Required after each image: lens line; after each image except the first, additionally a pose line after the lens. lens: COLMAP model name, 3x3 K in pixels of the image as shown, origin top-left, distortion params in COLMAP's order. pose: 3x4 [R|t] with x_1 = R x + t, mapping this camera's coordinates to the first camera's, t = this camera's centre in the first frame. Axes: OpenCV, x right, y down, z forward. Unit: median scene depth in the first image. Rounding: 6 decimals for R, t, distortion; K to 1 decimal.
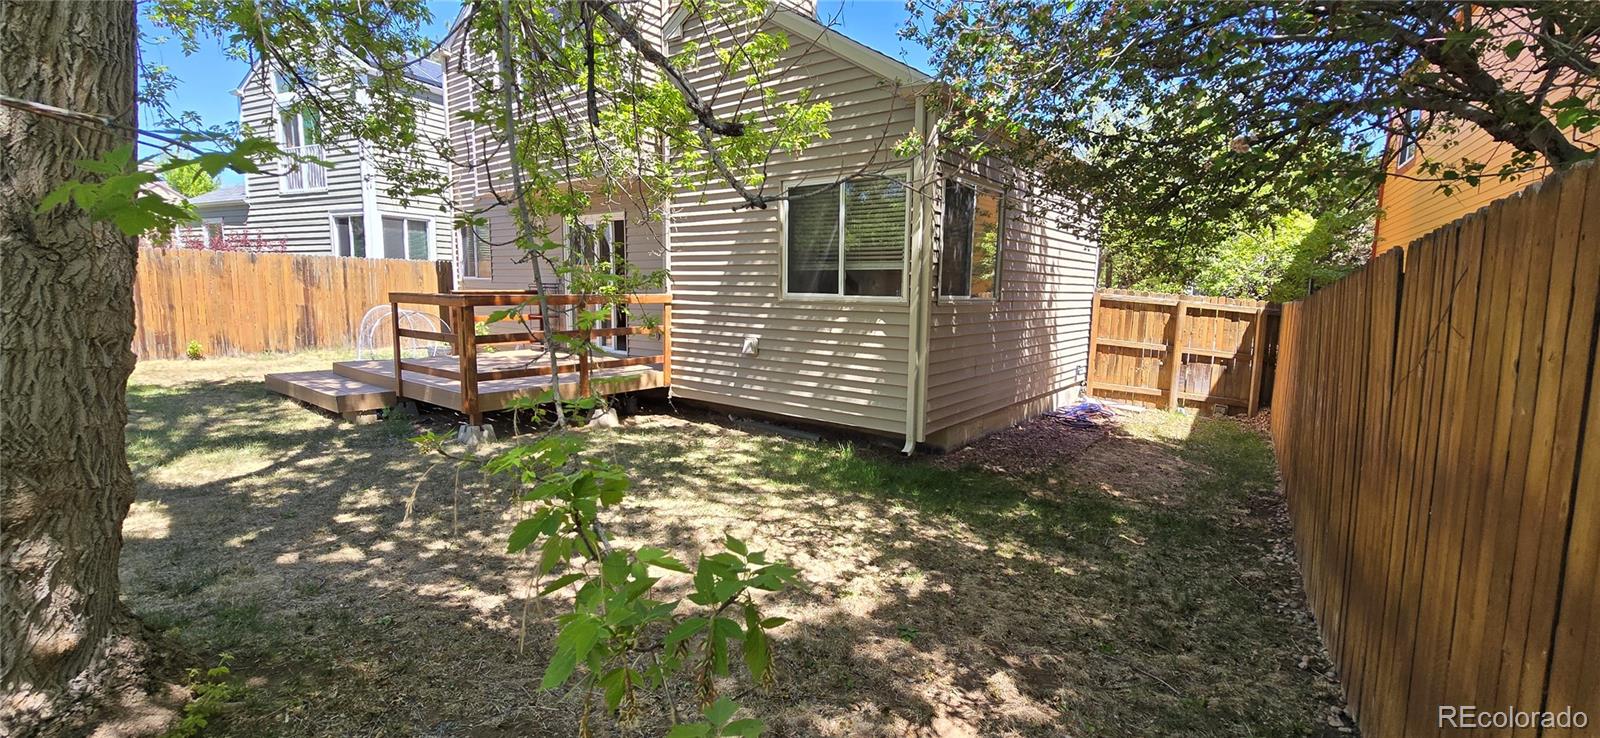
lens RADIAL K [[652.2, 0, 803.1], [0, 652.2, 364.4], [0, 0, 1]] dist [-0.002690, 0.001232]
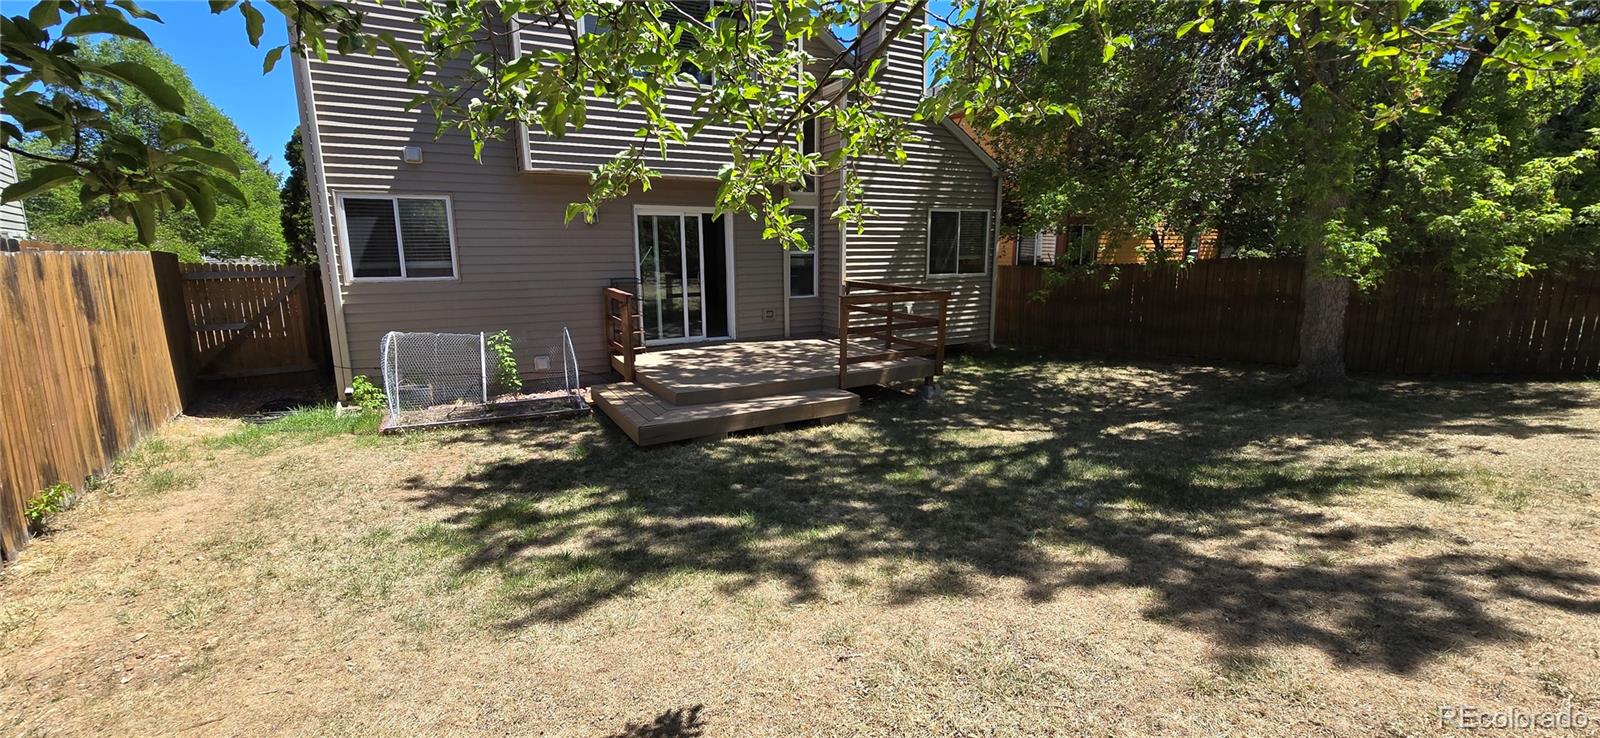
lens RADIAL K [[652.2, 0, 798.8], [0, 652.2, 371.4], [0, 0, 1]] dist [-0.002690, 0.001232]
pose [[0.374887, -0.198831, 0.905498, -1.762752], [0.117405, 0.979048, 0.166374, -0.188025], [-0.919606, 0.043939, 0.390376, 0.680064]]
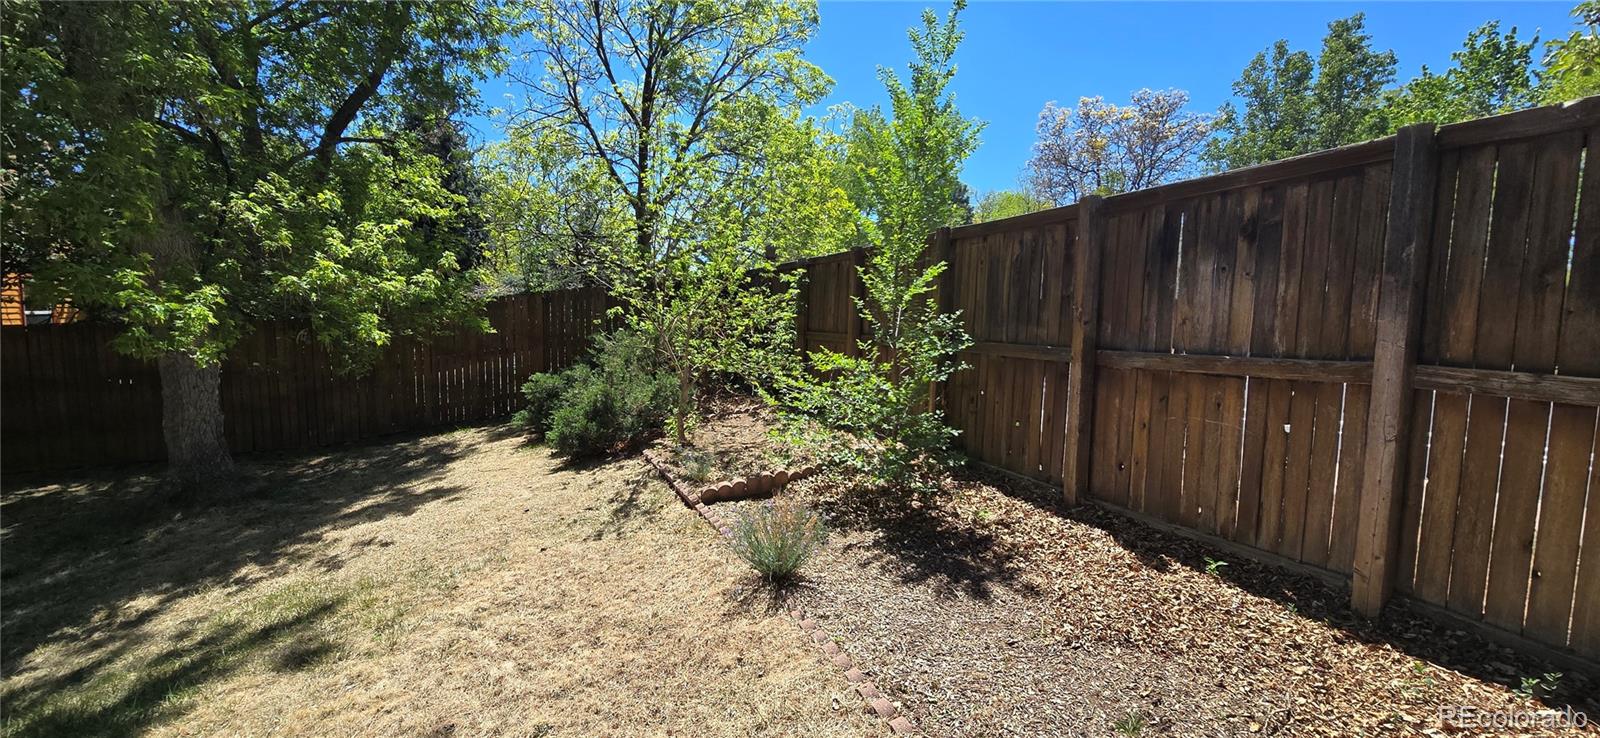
lens RADIAL K [[652.2, 0, 804.5], [0, 652.2, 375.4], [0, 0, 1]] dist [-0.002690, 0.001232]
pose [[-0.826769, -0.089220, 0.555422, -1.464376], [0.023699, 0.980942, 0.192850, -0.159656], [-0.562043, 0.172605, -0.808898, 0.475876]]
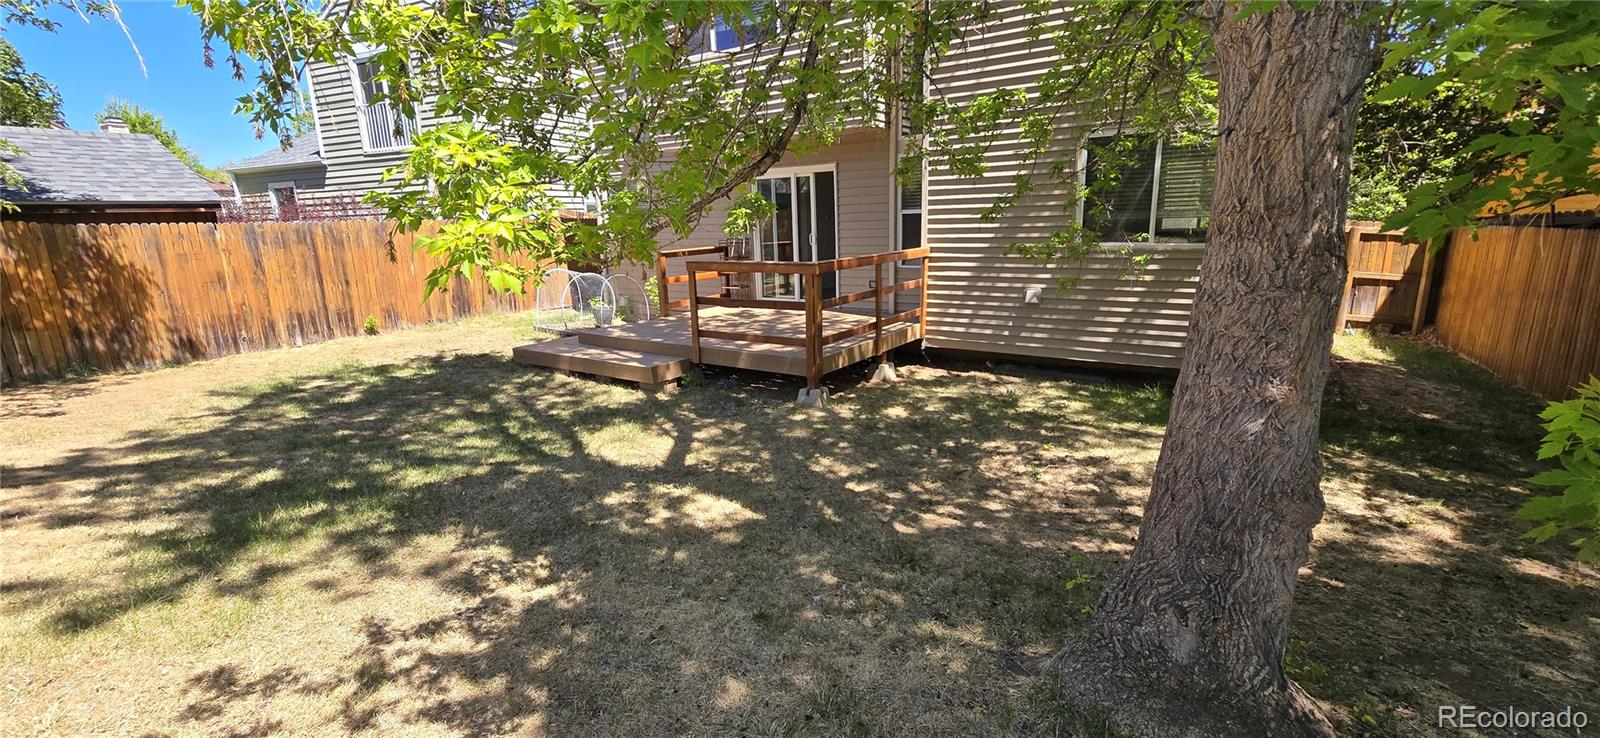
lens RADIAL K [[652.2, 0, 792.4], [0, 652.2, 363.1], [0, 0, 1]] dist [-0.002690, 0.001232]
pose [[0.997180, -0.057797, 0.047875, -0.553384], [0.052643, 0.993320, 0.102685, -0.051557], [-0.053490, -0.099875, 0.993561, -0.020240]]
